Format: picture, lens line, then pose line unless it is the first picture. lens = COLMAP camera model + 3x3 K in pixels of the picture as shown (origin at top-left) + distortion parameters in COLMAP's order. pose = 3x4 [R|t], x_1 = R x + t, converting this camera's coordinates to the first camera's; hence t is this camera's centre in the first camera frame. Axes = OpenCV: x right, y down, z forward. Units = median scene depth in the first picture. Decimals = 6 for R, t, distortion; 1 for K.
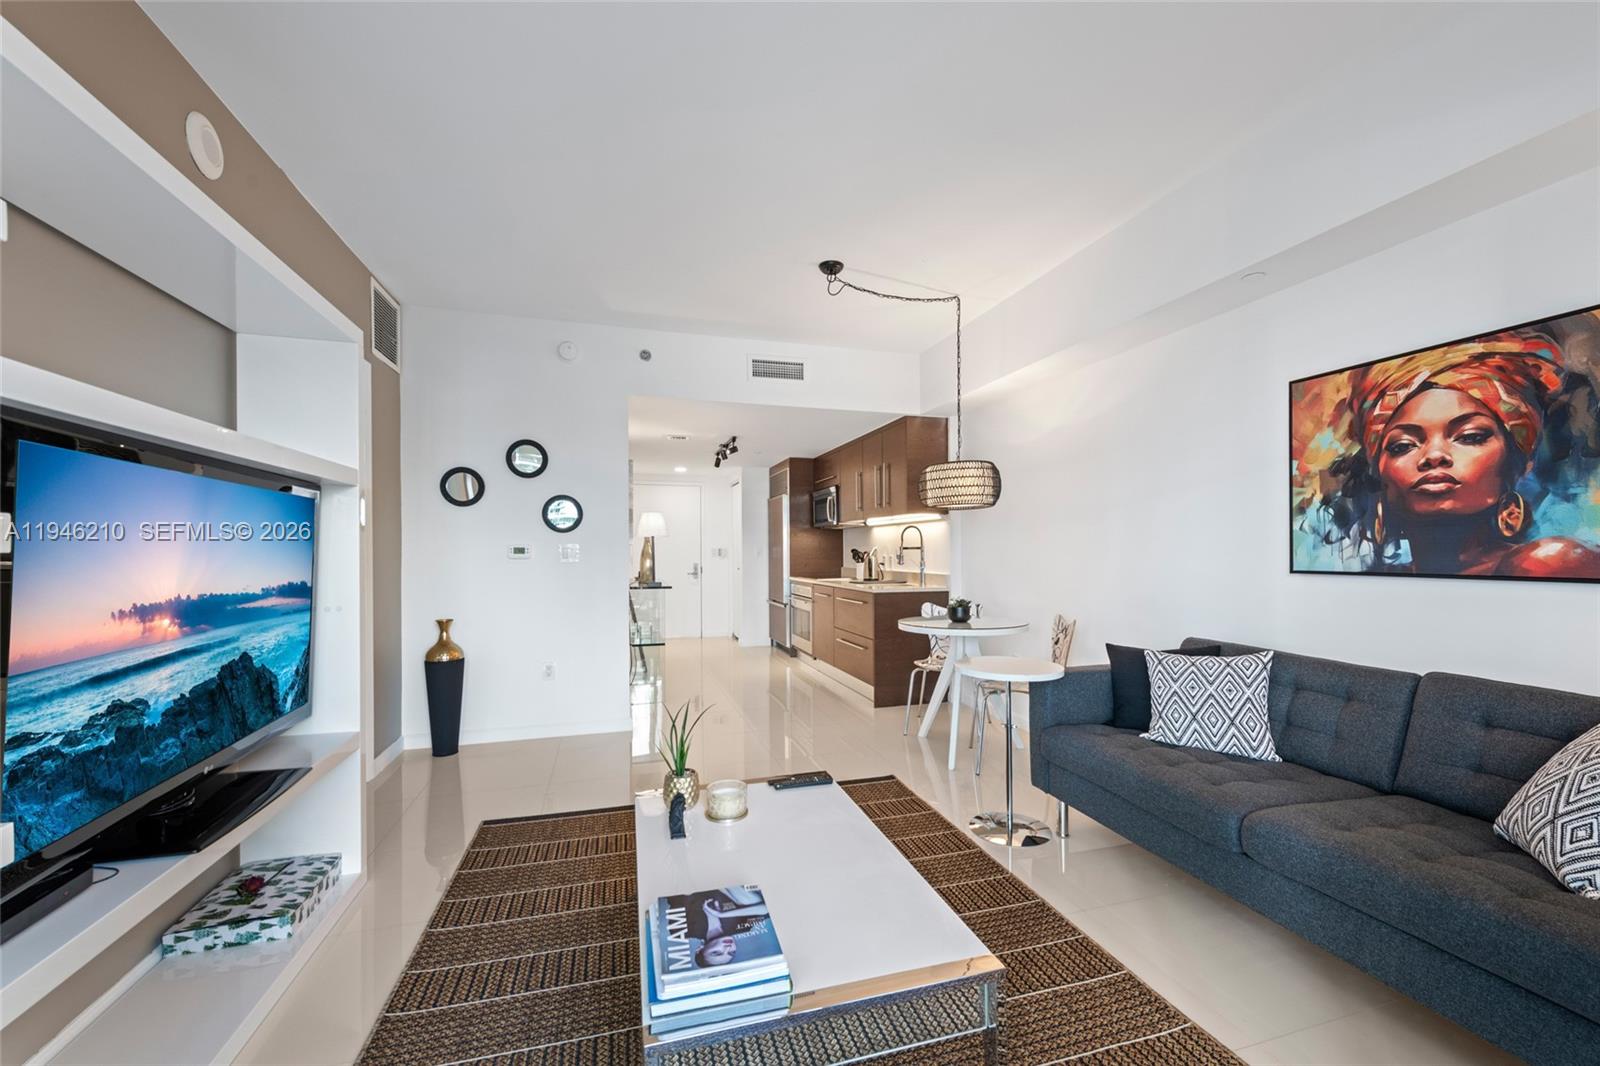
lens RADIAL K [[639.1, 0, 806.4], [0, 639.1, 551.0], [0, 0, 1]] dist [0.003848, 0.000180]
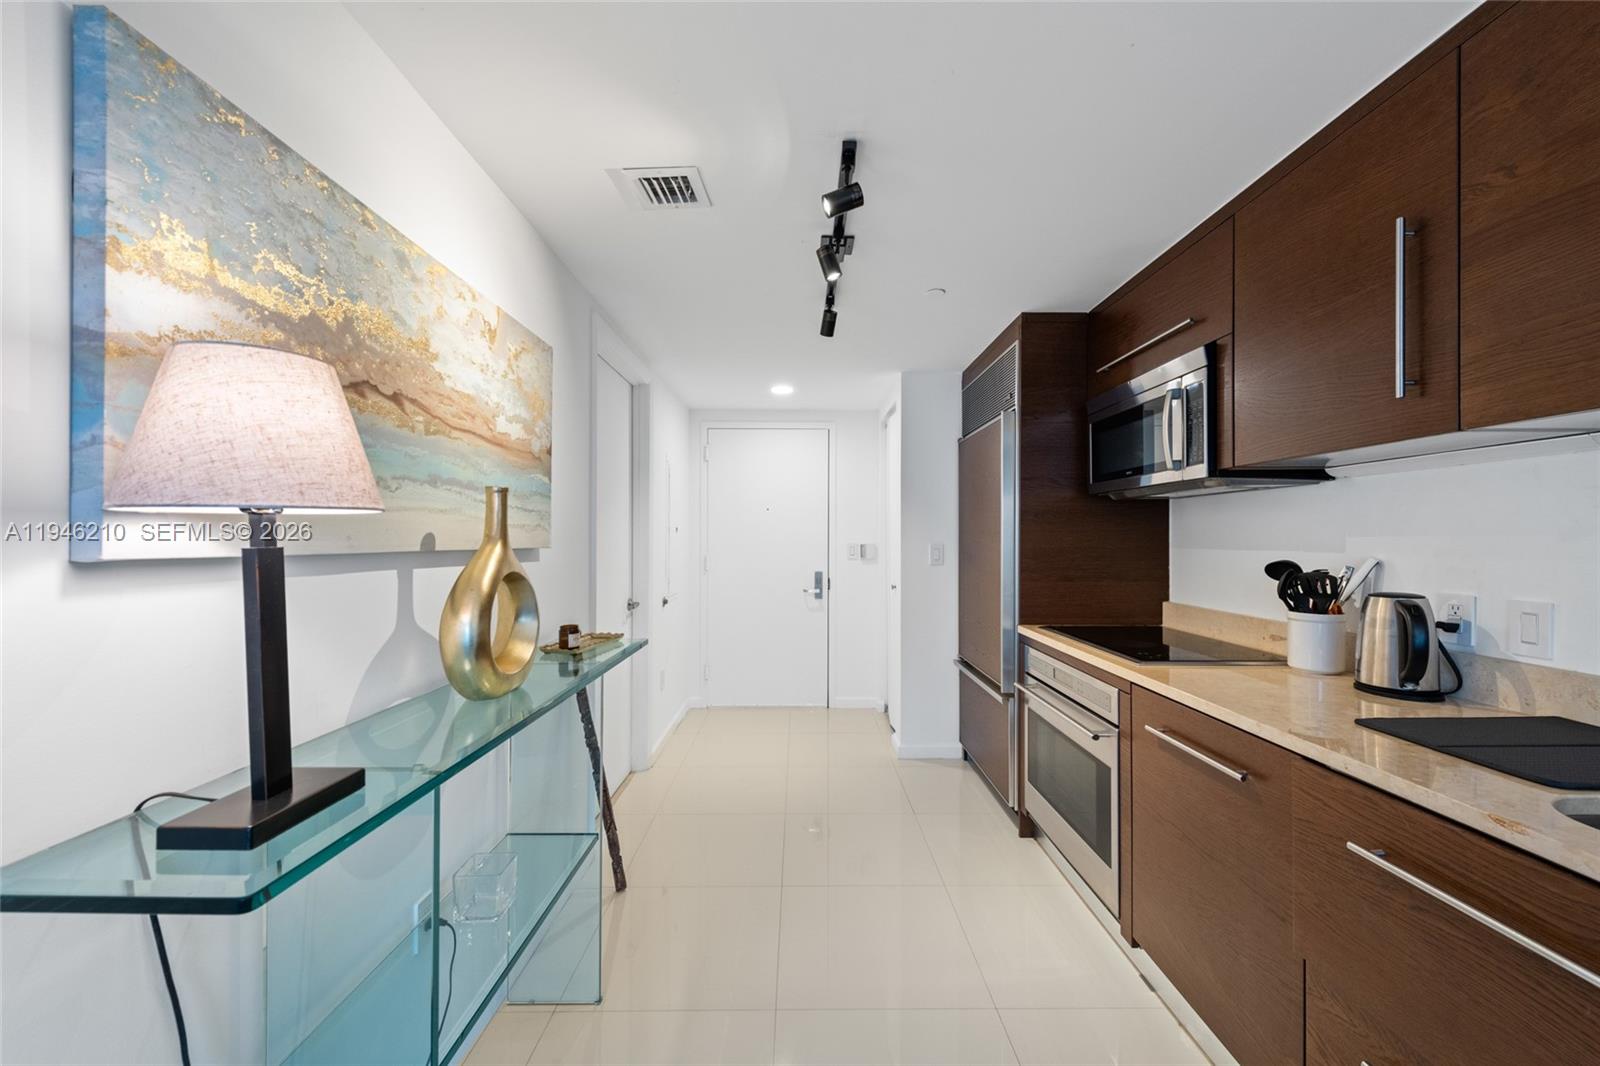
lens RADIAL K [[636.2, 0, 800.0], [0, 636.2, 533.0], [0, 0, 1]] dist [0.000536, 0.000010]
pose [[0.958773, 0.002823, -0.284160, -0.151315], [-0.005184, 0.999958, -0.007556, -0.038241], [0.284126, 0.008717, 0.958747, 2.011280]]
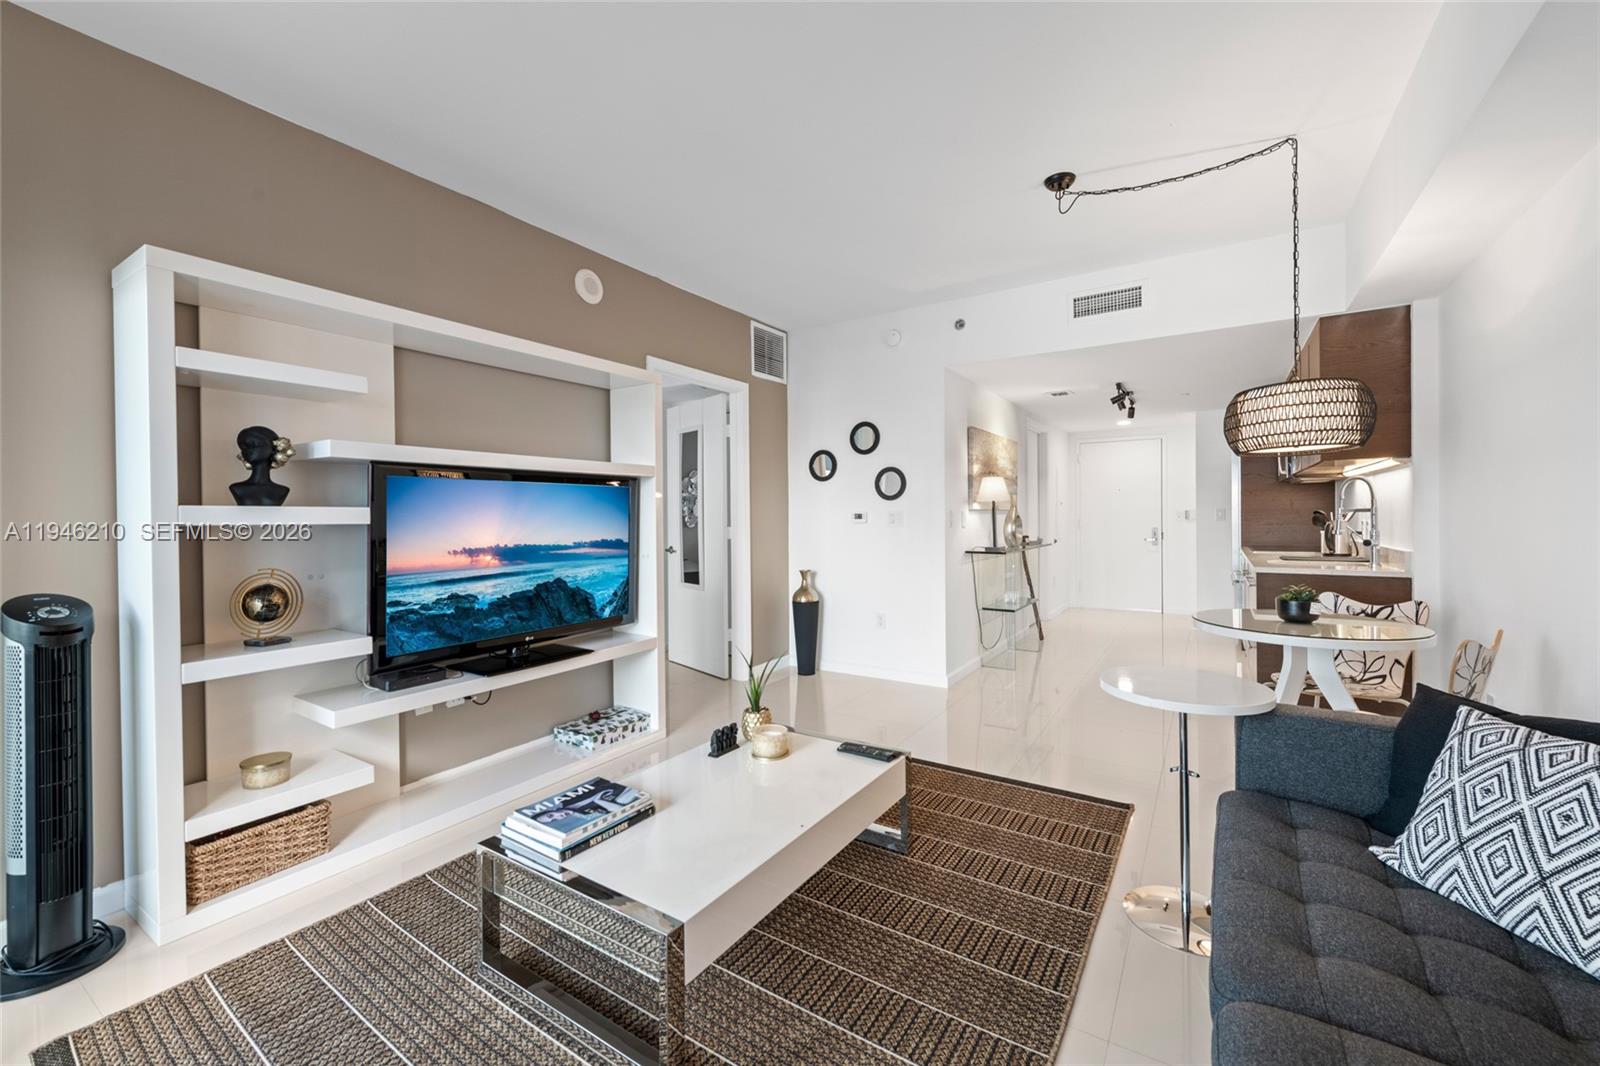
lens RADIAL K [[634.1, 0, 798.8], [0, 634.1, 520.4], [0, 0, 1]] dist [-0.013618, -0.000089]
pose [[0.646600, 0.002201, -0.762826, 0.710343], [0.006848, 0.999939, 0.008689, -0.009045], [0.762798, -0.010842, 0.646546, 0.306458]]
